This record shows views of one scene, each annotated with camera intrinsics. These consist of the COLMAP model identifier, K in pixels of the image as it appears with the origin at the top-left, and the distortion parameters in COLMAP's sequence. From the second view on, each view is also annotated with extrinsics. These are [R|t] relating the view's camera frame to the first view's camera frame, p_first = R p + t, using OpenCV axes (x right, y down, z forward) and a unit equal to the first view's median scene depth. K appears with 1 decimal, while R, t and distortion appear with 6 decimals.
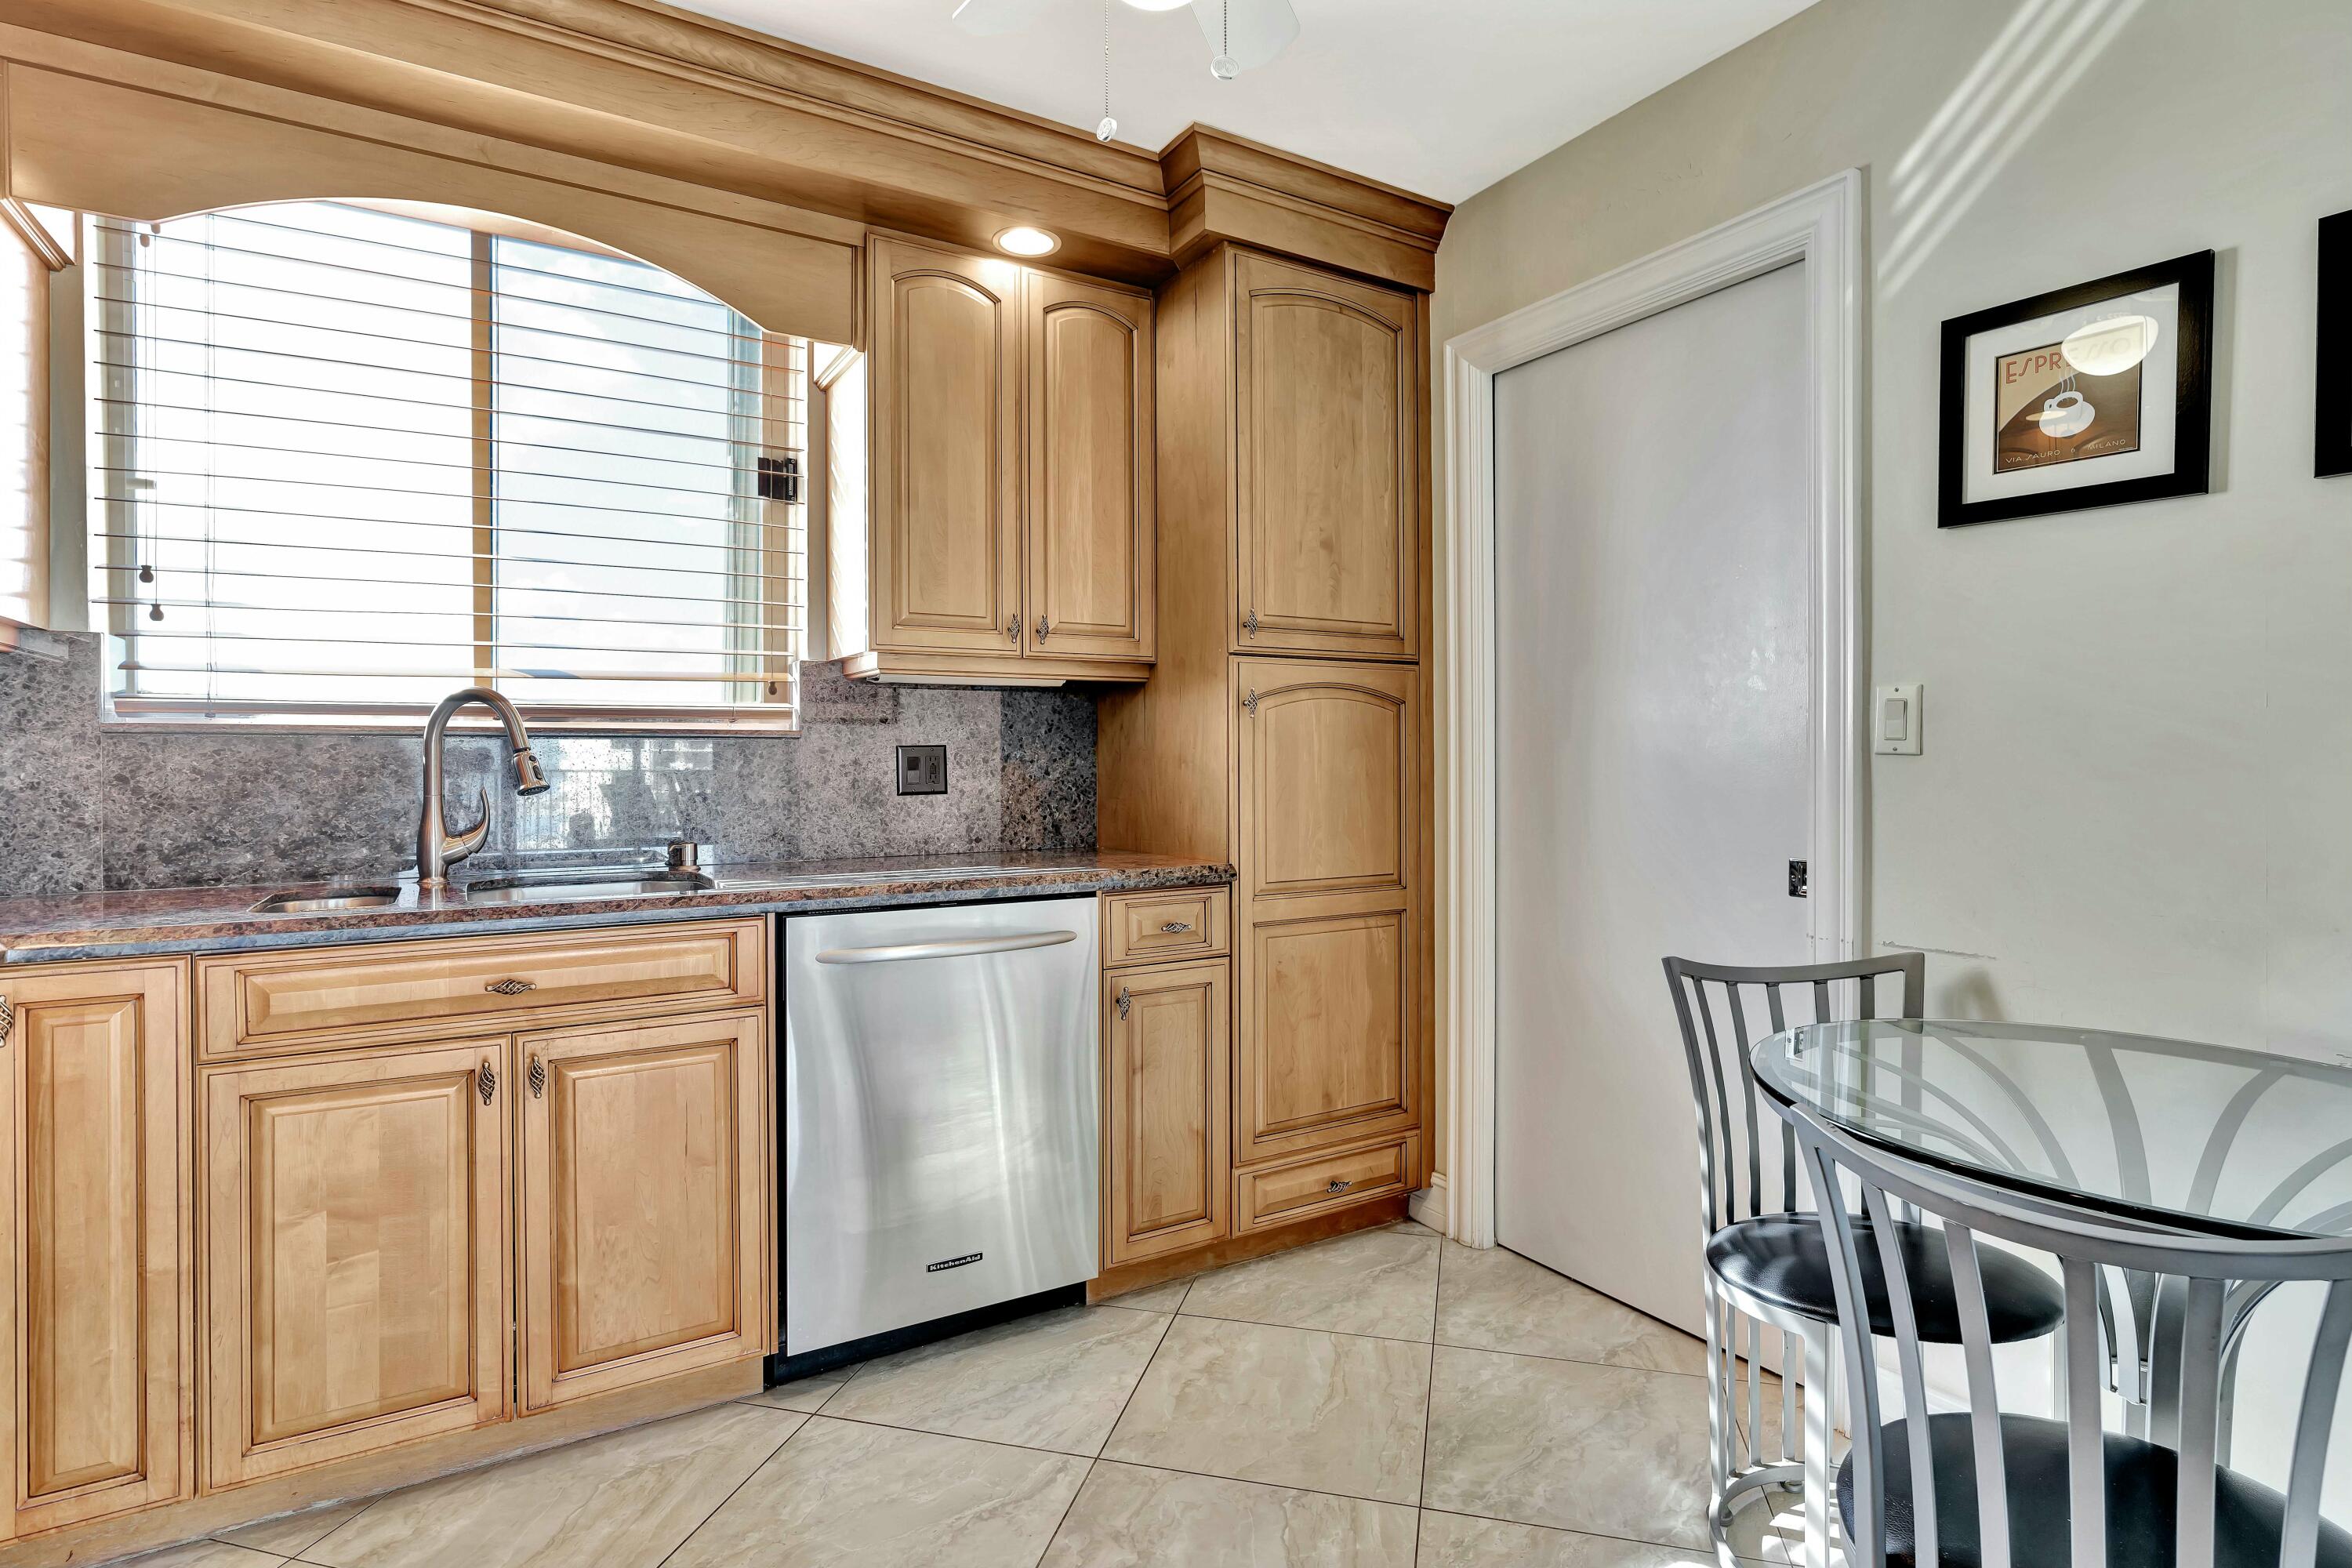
lens RADIAL K [[1176.4, 0, 1178.6], [0, 1176.4, 768.1], [0, 0, 1]] dist [-0.011920, 0.007862]
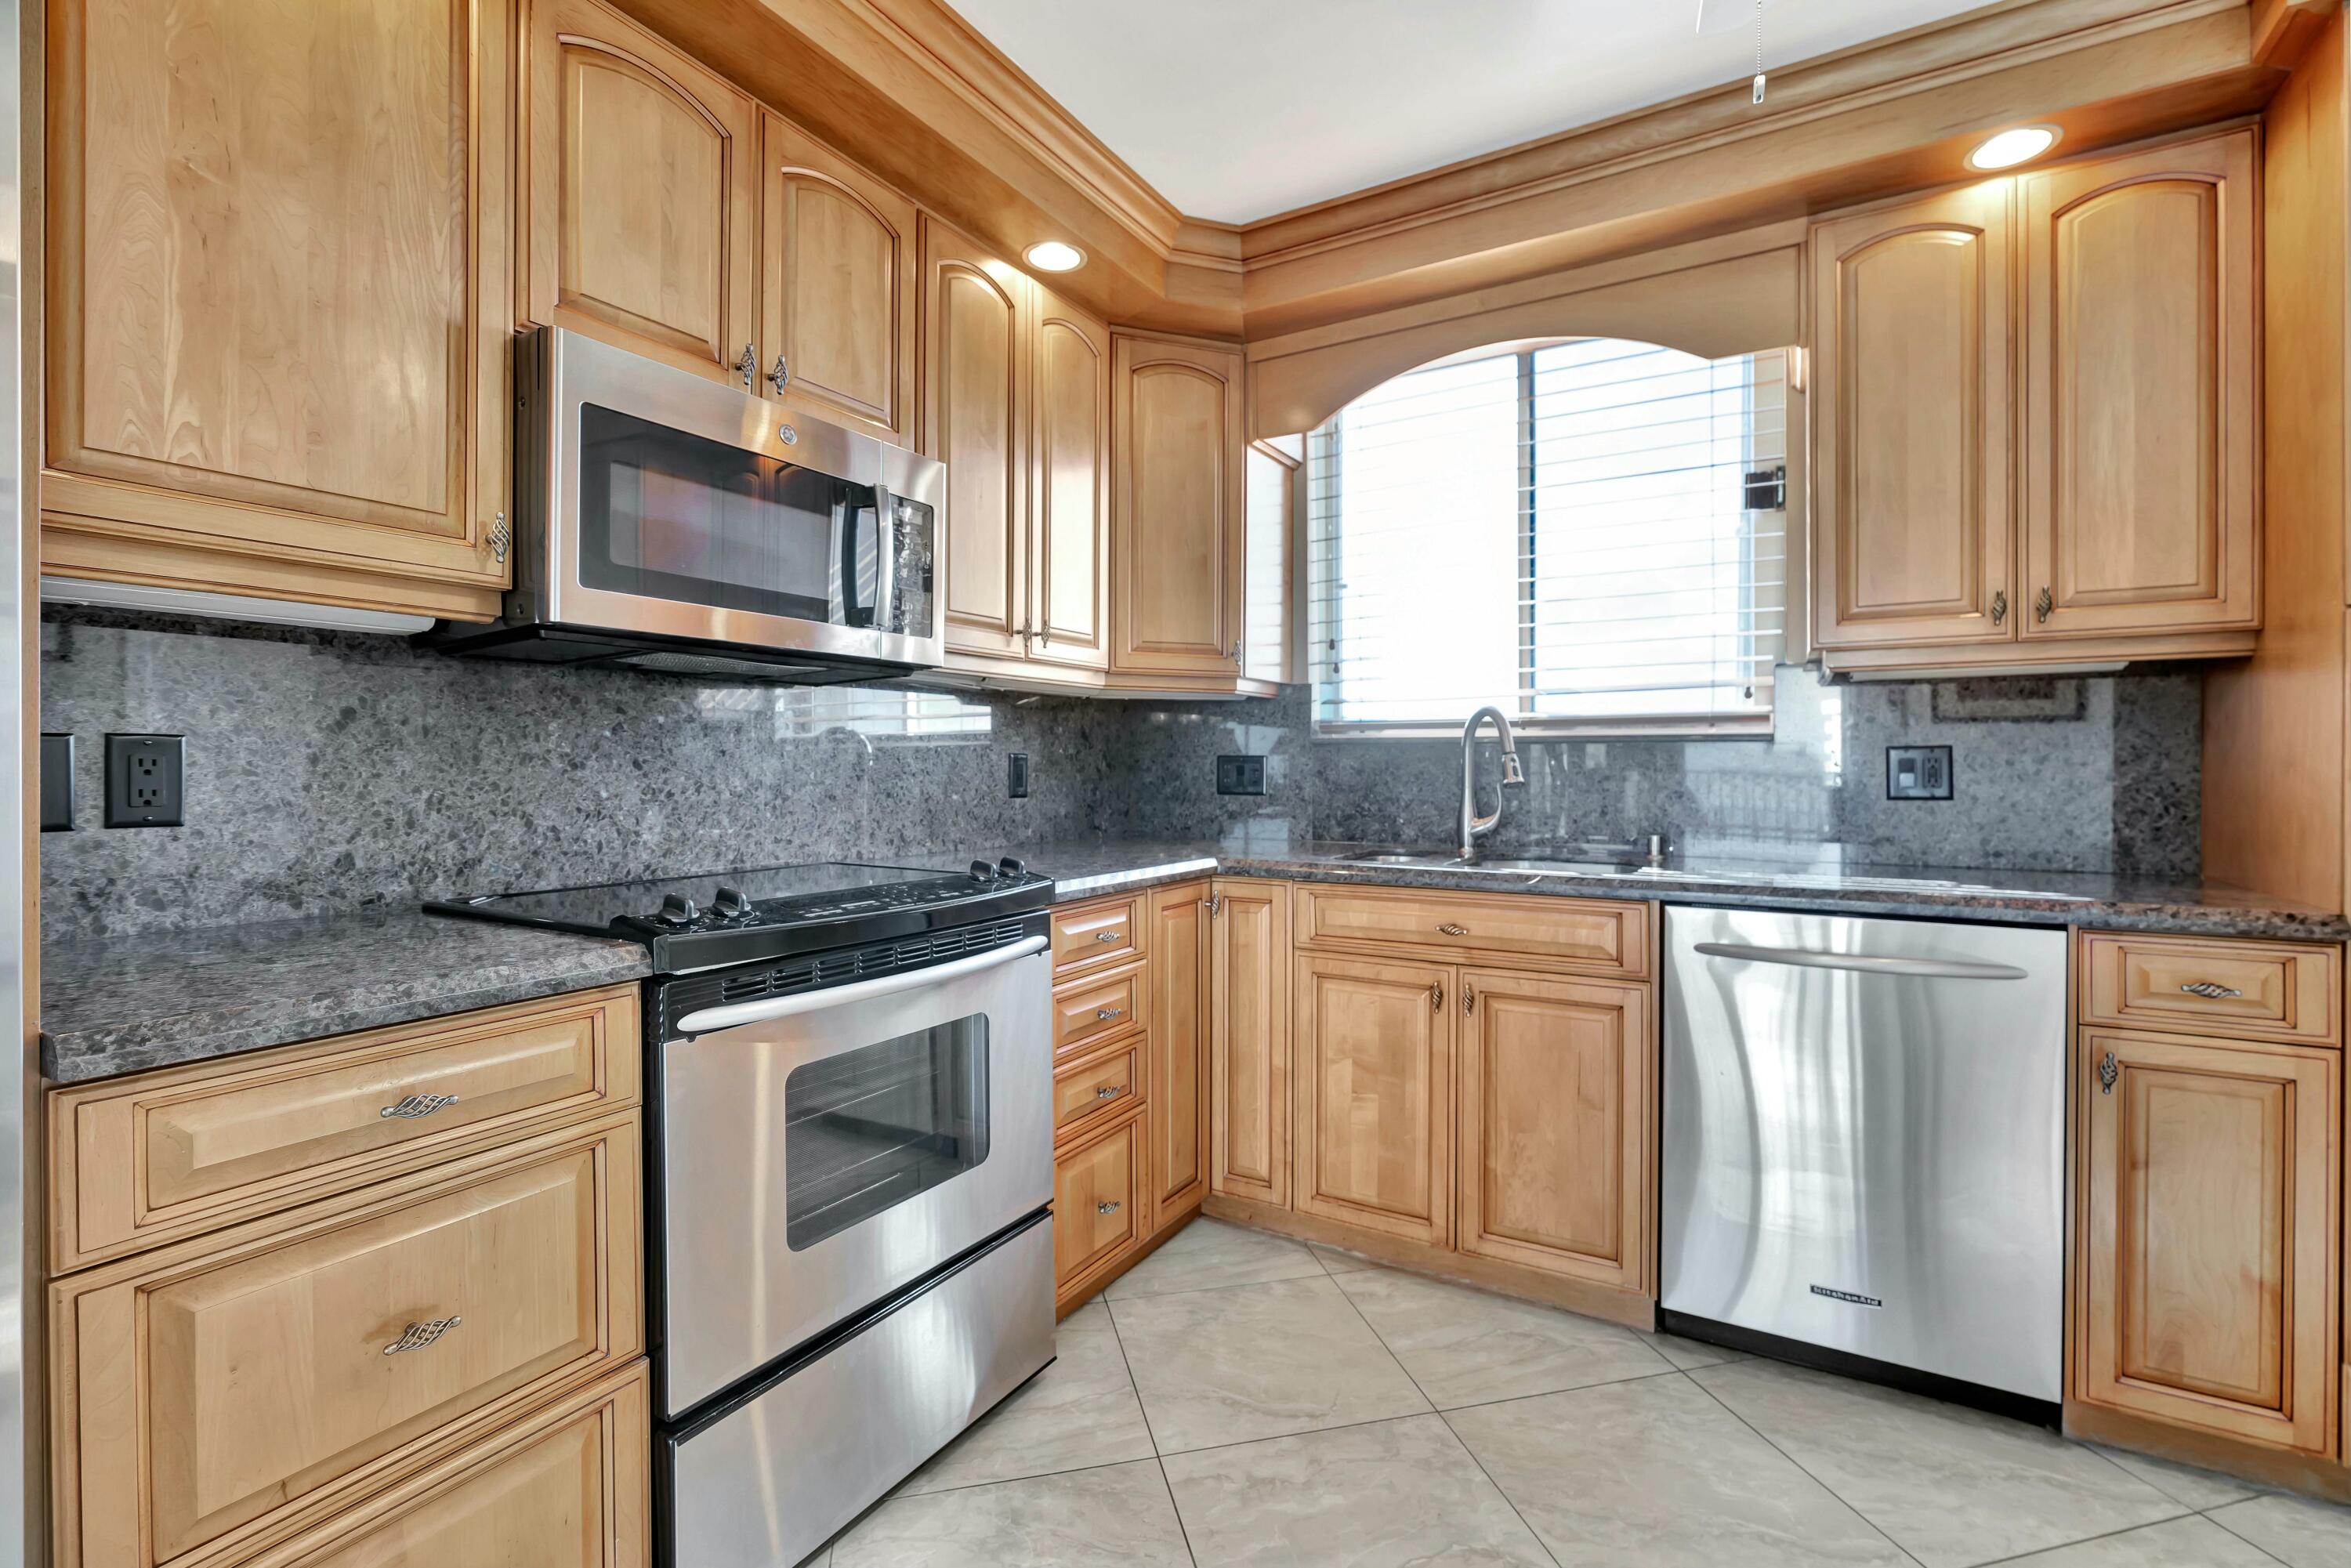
lens RADIAL K [[1079.9, 0, 1169.8], [0, 1079.9, 772.9], [0, 0, 1]] dist [-0.011084, 0.004927]
pose [[0.456556, 0.011160, -0.889625, 0.322276], [-0.008173, 0.999932, 0.008349, -0.000760], [0.889657, 0.003459, 0.456616, 0.123727]]
